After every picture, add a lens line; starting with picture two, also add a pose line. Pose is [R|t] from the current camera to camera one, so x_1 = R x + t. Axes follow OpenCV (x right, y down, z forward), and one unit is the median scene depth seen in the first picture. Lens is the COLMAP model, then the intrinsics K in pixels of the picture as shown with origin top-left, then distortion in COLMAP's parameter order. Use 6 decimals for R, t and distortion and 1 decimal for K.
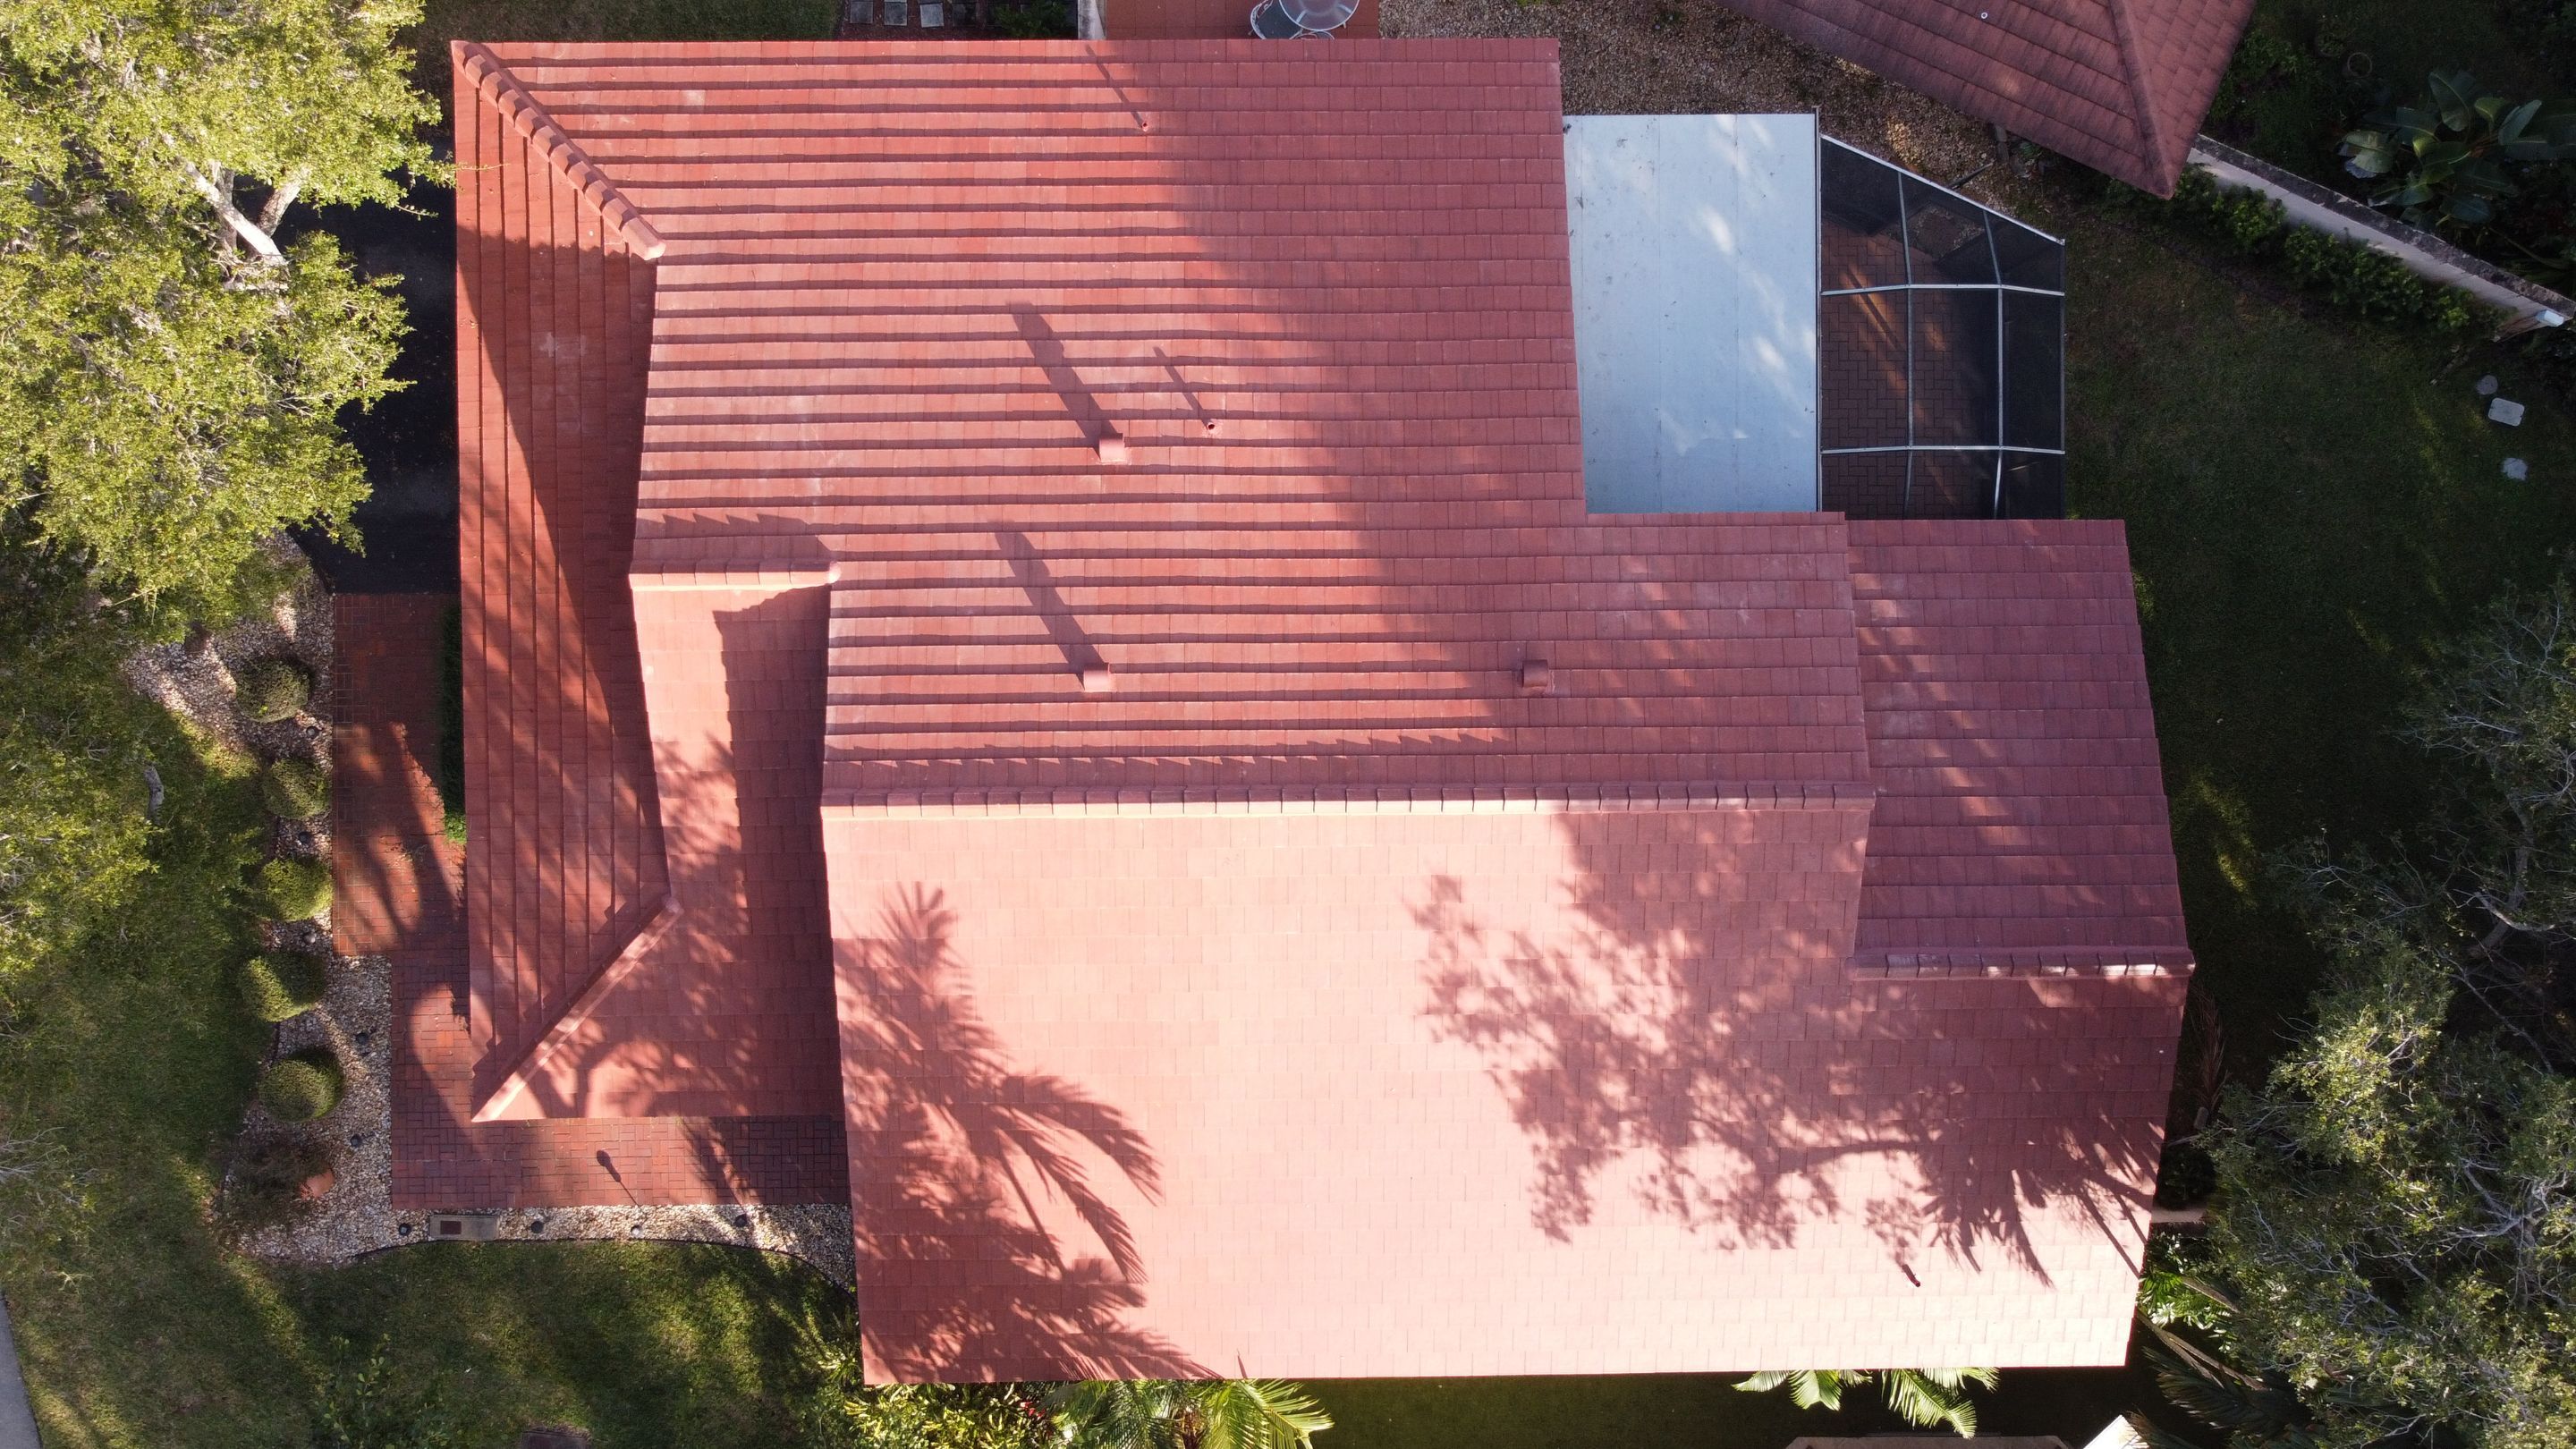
lens RADIAL K [[1952.5, 0, 1287.2], [0, 1952.5, 709.0], [0, 0, 1]] dist [0.001526, 0.006465]
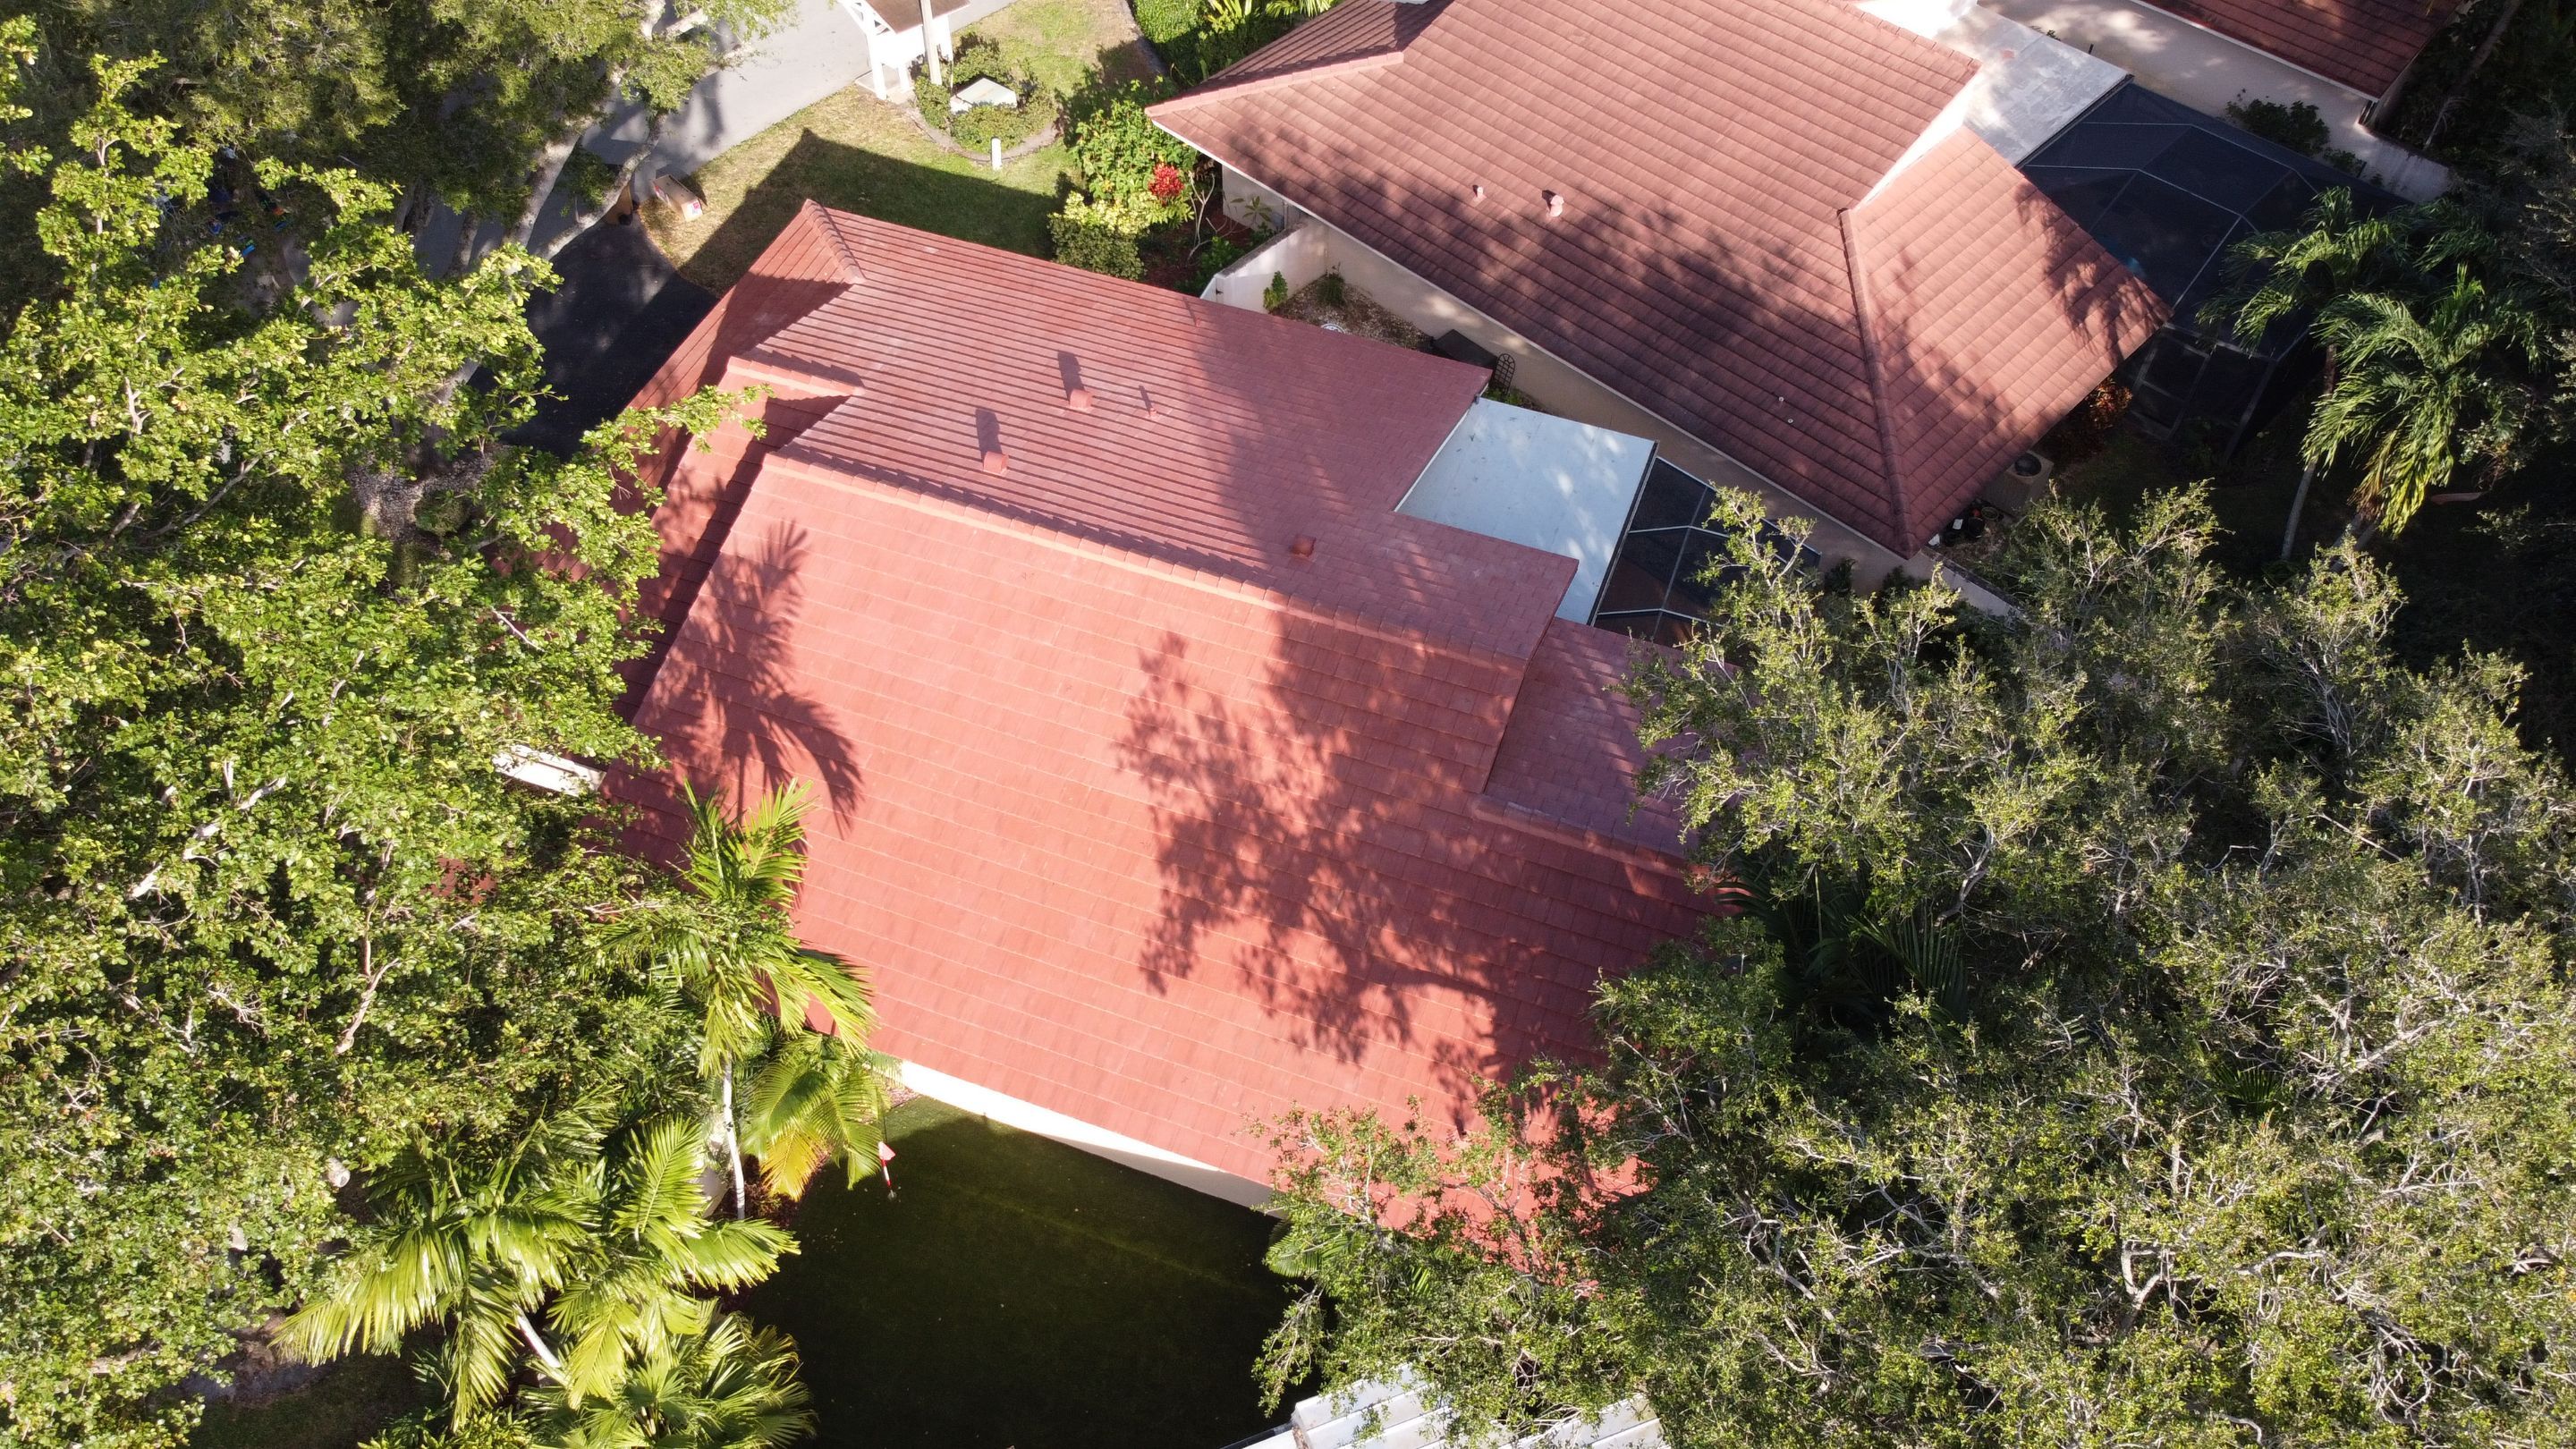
lens RADIAL K [[1952.5, 0, 1287.2], [0, 1952.5, 709.0], [0, 0, 1]] dist [0.001526, 0.006465]
pose [[0.934987, 0.269011, -0.231155, 0.422997], [-0.354682, 0.710331, -0.607973, 0.805603], [0.000645, 0.650433, 0.759563, 0.089319]]
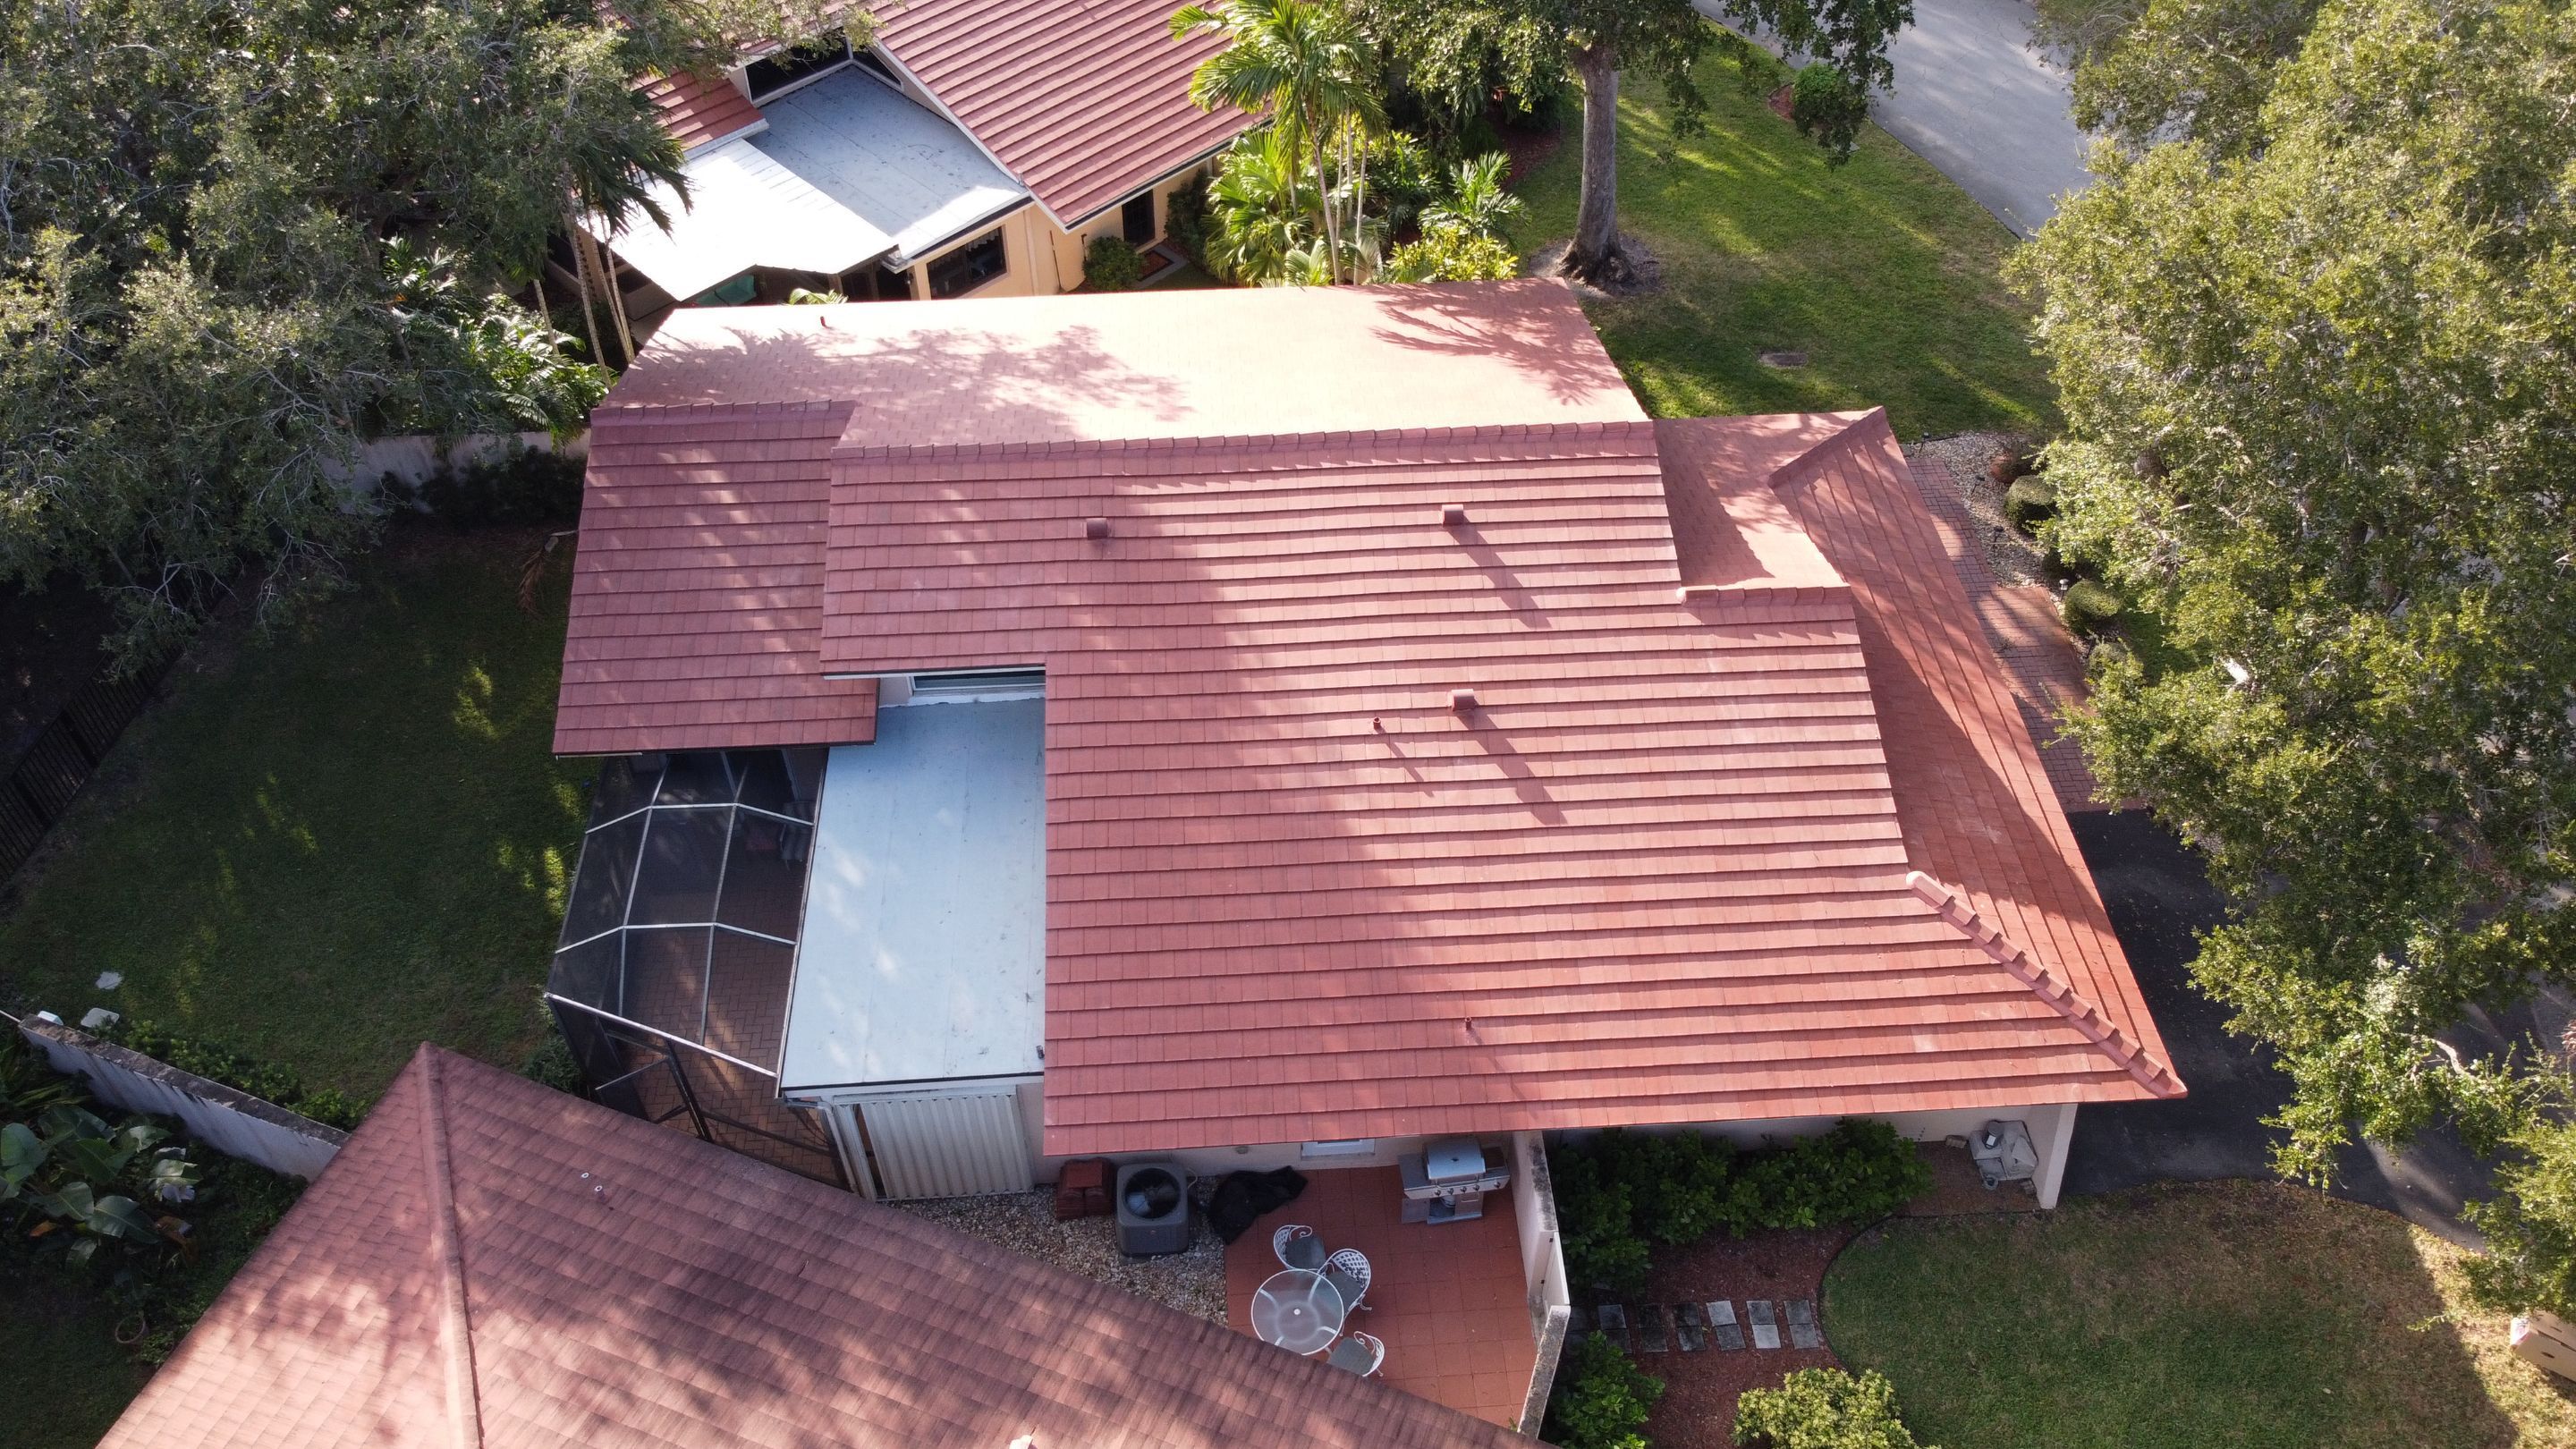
lens RADIAL K [[1952.5, 0, 1287.2], [0, 1952.5, 709.0], [0, 0, 1]] dist [0.001526, 0.006465]
pose [[-0.998676, 0.026007, -0.044374, 0.061725], [-0.049350, -0.727613, 0.684211, -0.900520], [-0.014493, 0.685495, 0.727933, 0.178055]]
